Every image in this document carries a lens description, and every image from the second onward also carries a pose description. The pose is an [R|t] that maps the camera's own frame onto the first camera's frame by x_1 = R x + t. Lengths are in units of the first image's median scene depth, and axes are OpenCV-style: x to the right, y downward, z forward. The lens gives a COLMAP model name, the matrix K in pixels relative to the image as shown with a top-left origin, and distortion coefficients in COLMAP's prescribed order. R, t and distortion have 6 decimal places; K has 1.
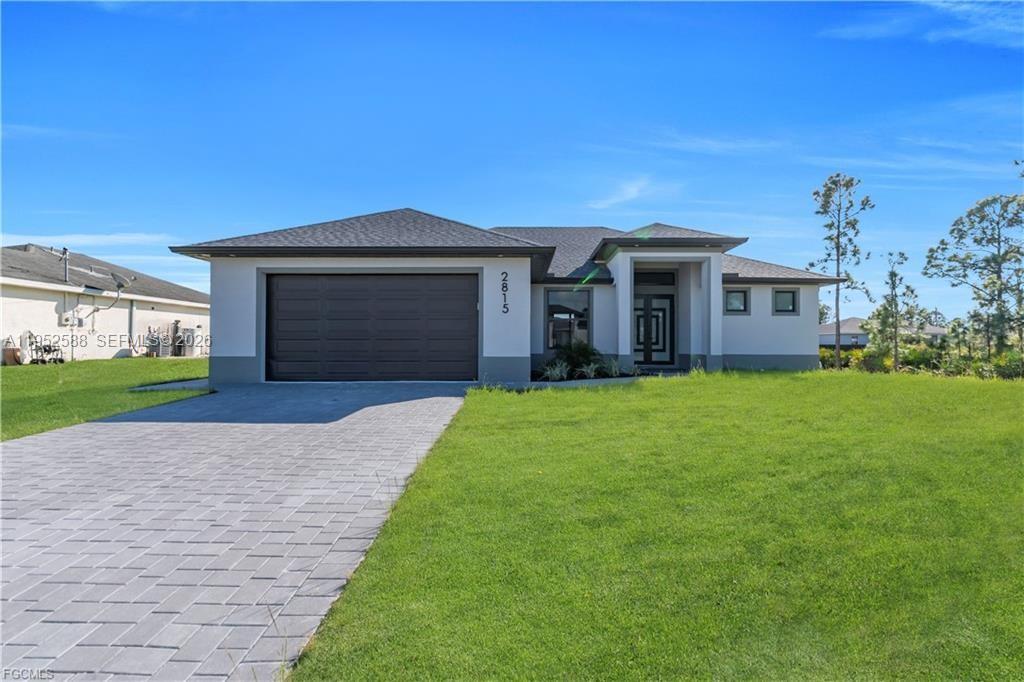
lens RADIAL K [[394.3, 0, 517.3], [0, 394.3, 342.0], [0, 0, 1]] dist [0.000287, -0.000093]
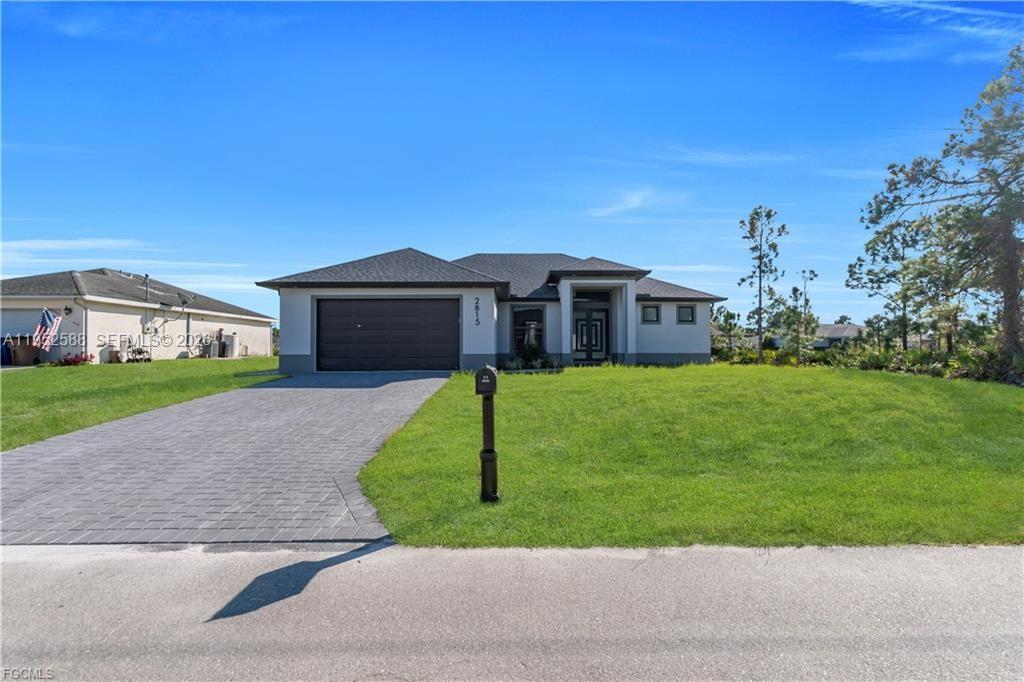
lens RADIAL K [[353.6, 0, 511.4], [0, 353.6, 343.9], [0, 0, 1]] dist [-0.001227, -0.000141]
pose [[0.999575, -0.004177, 0.028846, 0.033806], [0.004296, 0.999982, -0.004076, 0.003003], [-0.028829, 0.004198, 0.999576, -0.202659]]
